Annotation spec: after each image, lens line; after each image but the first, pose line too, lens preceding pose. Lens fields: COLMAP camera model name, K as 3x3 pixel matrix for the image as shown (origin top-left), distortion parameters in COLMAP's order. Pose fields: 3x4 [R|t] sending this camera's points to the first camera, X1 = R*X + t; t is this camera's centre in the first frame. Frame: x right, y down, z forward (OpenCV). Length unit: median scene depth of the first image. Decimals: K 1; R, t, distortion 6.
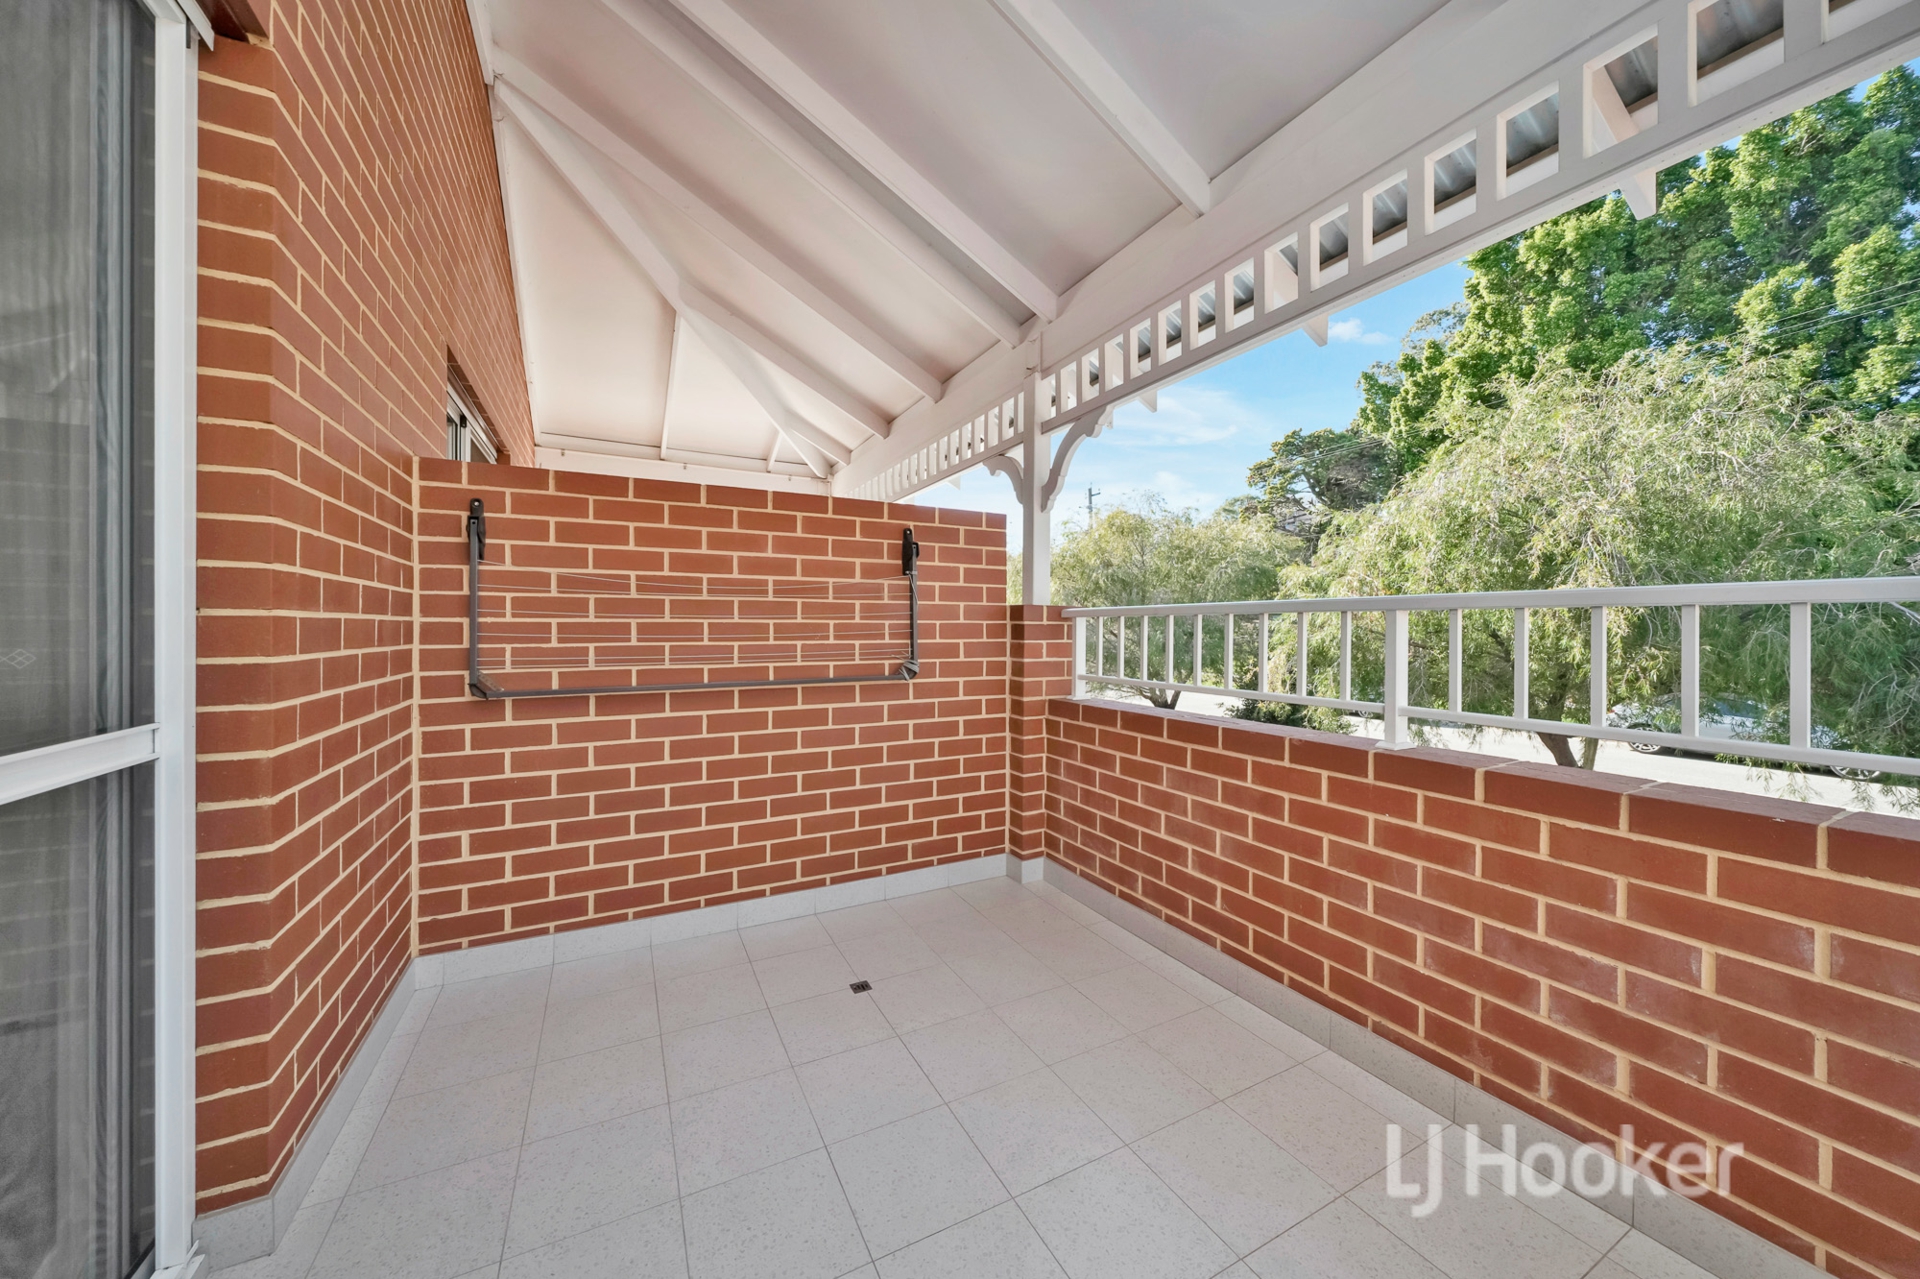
lens RADIAL K [[656.6, 0, 953.1], [0, 656.6, 628.3], [0, 0, 1]] dist [-0.002010, -0.000111]
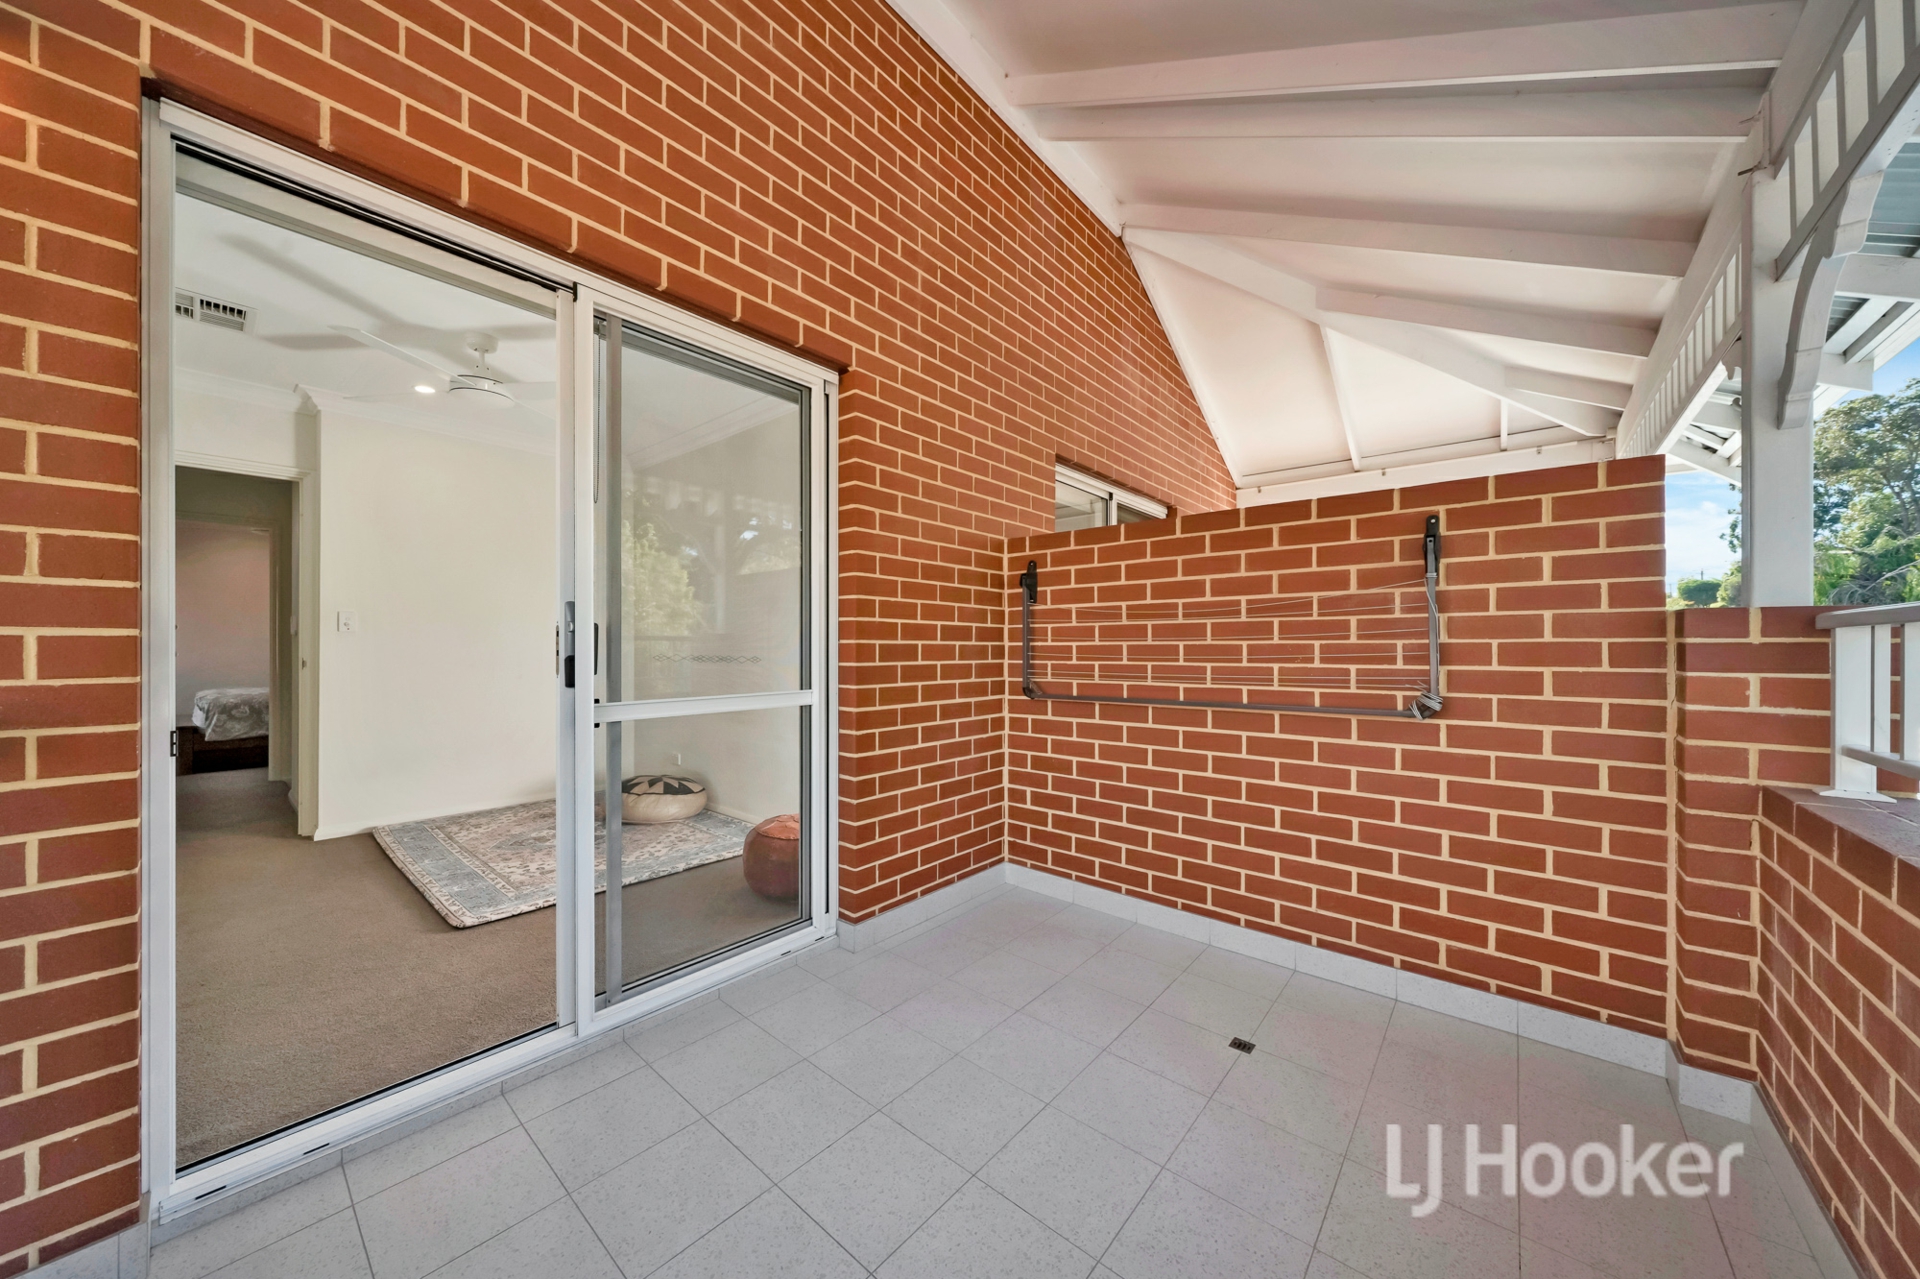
lens RADIAL K [[656.6, 0, 945.8], [0, 656.6, 643.0], [0, 0, 1]] dist [-0.002010, -0.000111]
pose [[0.368089, -0.008759, -0.929749, 0.420353], [-0.002374, 0.999944, -0.010360, 0.000796], [0.929788, 0.006021, 0.368047, 0.213414]]
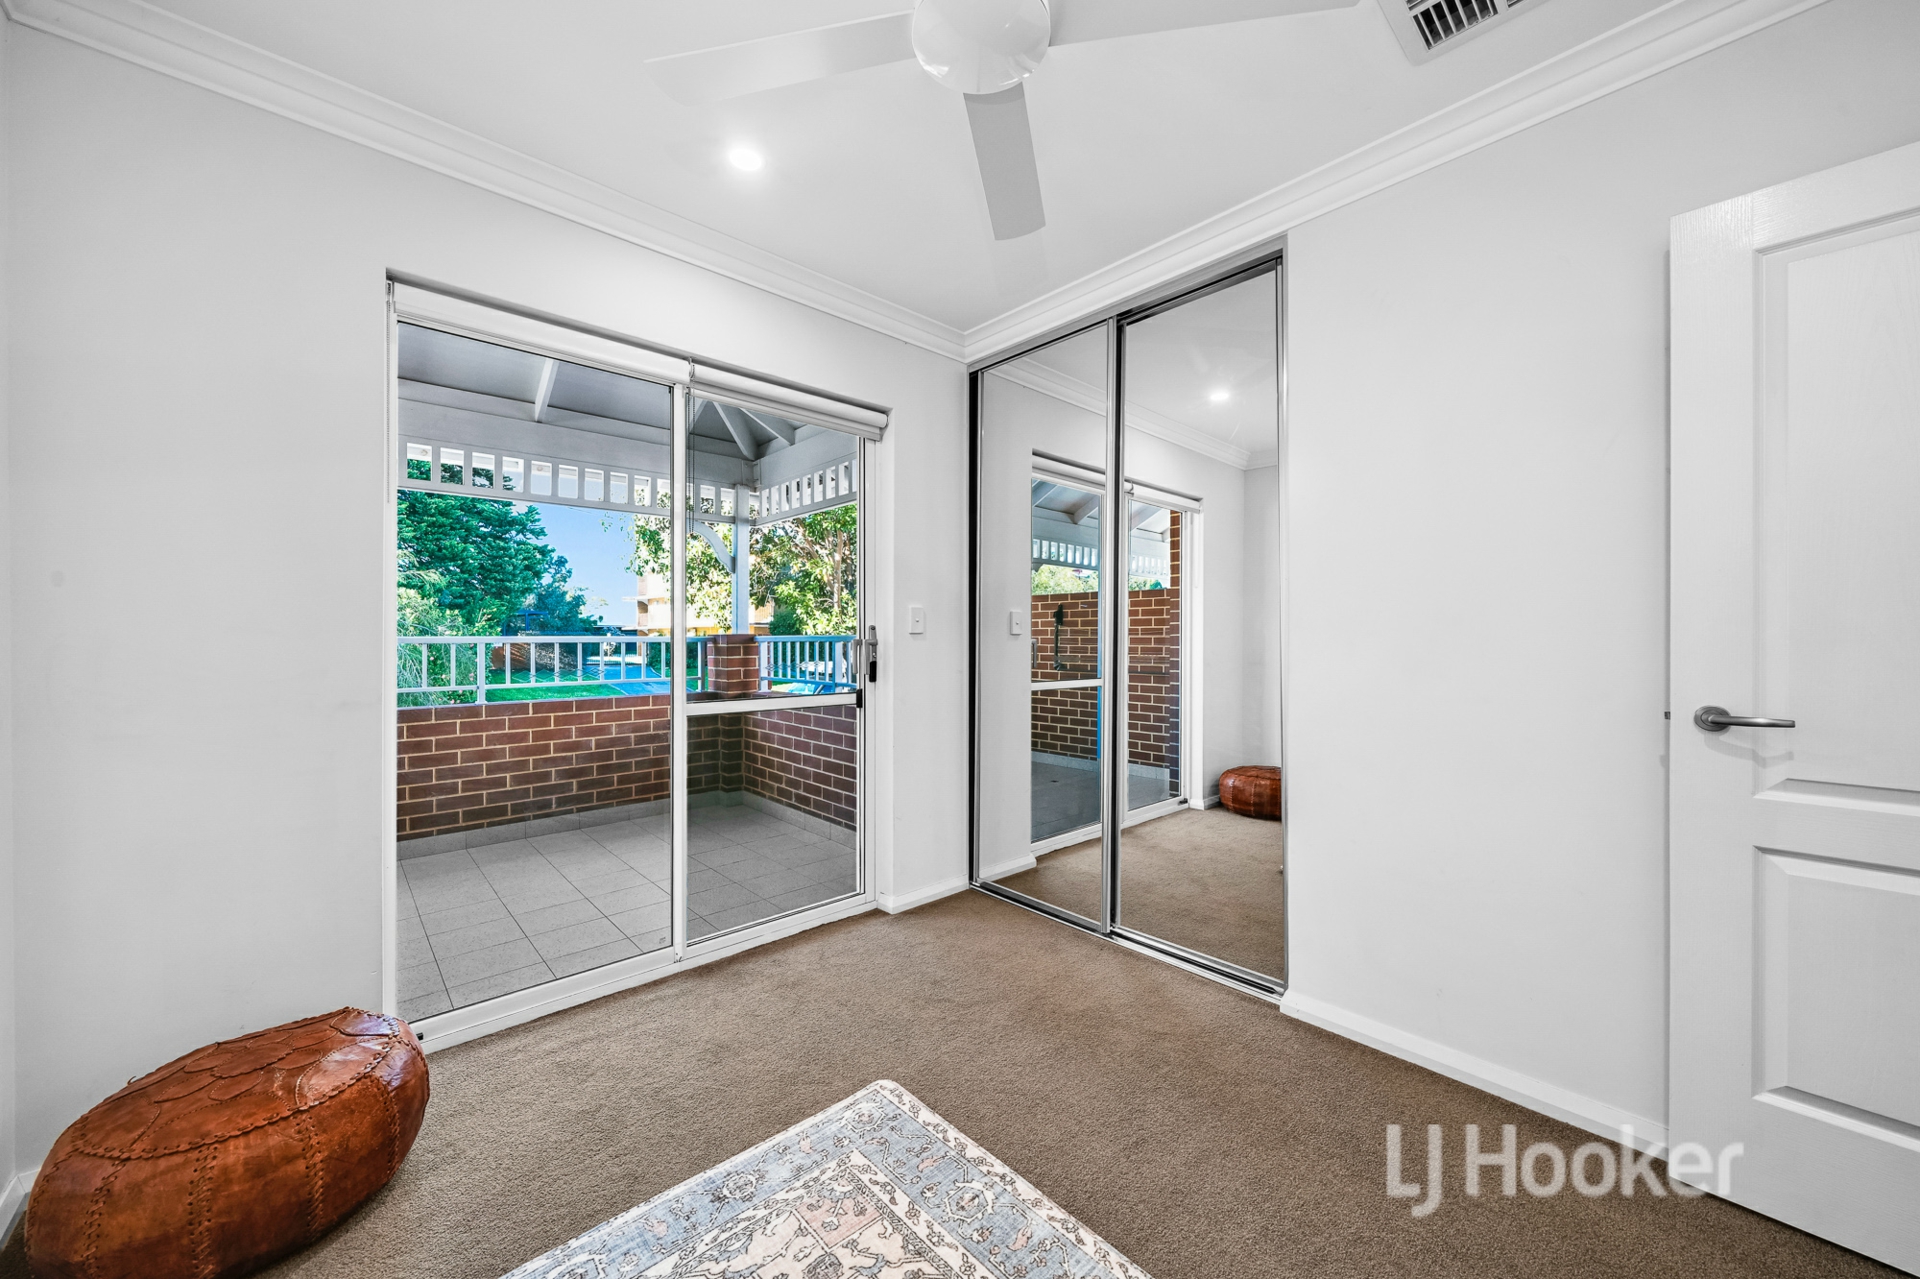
lens RADIAL K [[686.1, 0, 950.7], [0, 686.1, 636.7], [0, 0, 1]] dist [-0.002509, 0.000010]
pose [[-0.257425, -0.002789, 0.966294, -1.274725], [0.002910, 0.999989, 0.003661, -0.032820], [-0.966294, 0.003755, -0.257414, 0.030650]]
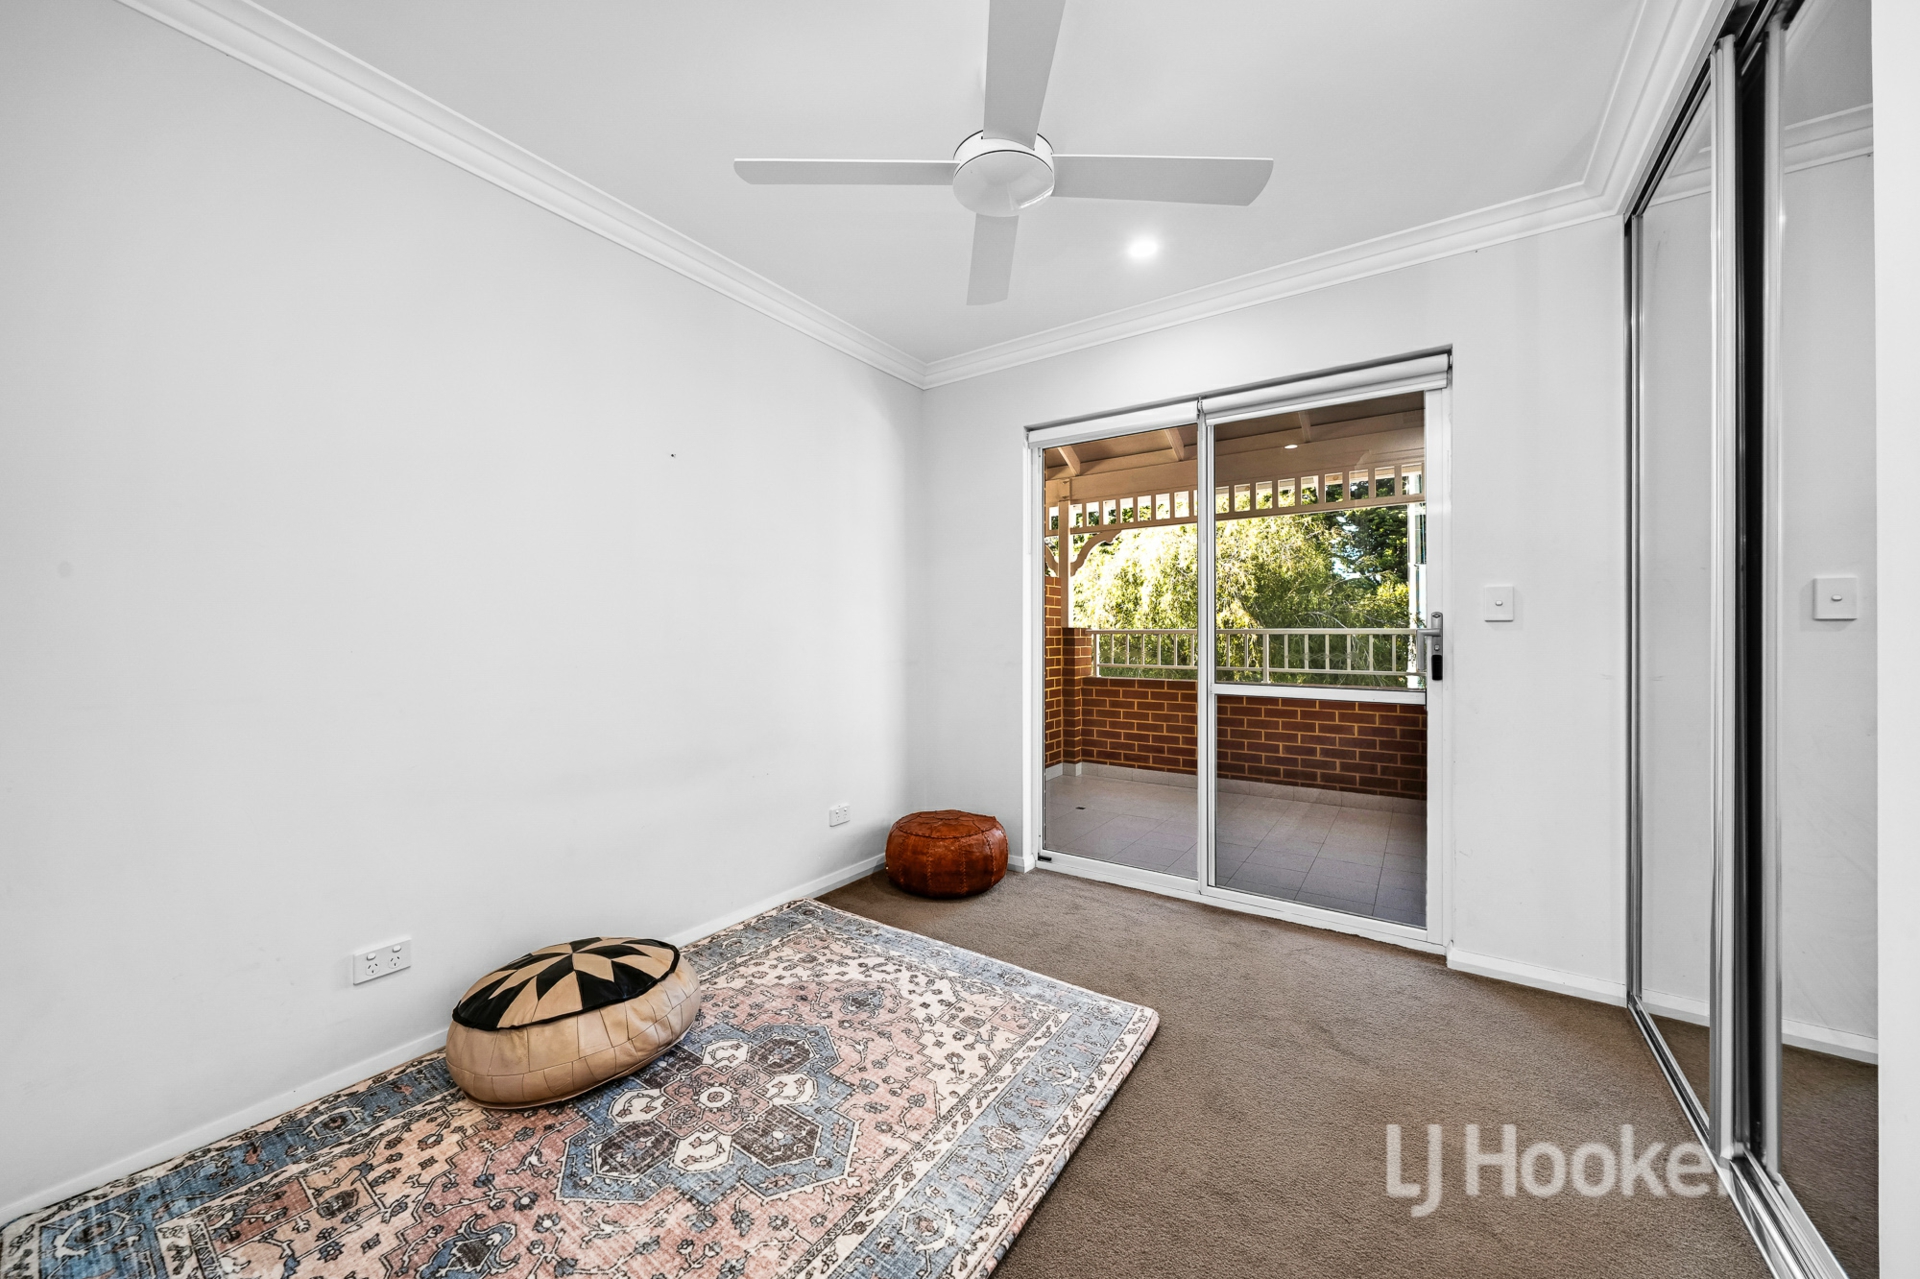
lens RADIAL K [[686.1, 0, 960.5], [0, 686.1, 627.3], [0, 0, 1]] dist [-0.002509, 0.000010]
pose [[0.880210, -0.000486, 0.474583, -1.175398], [0.005122, 0.999951, -0.008477, -0.022751], [-0.474556, 0.009893, 0.880170, -0.604579]]
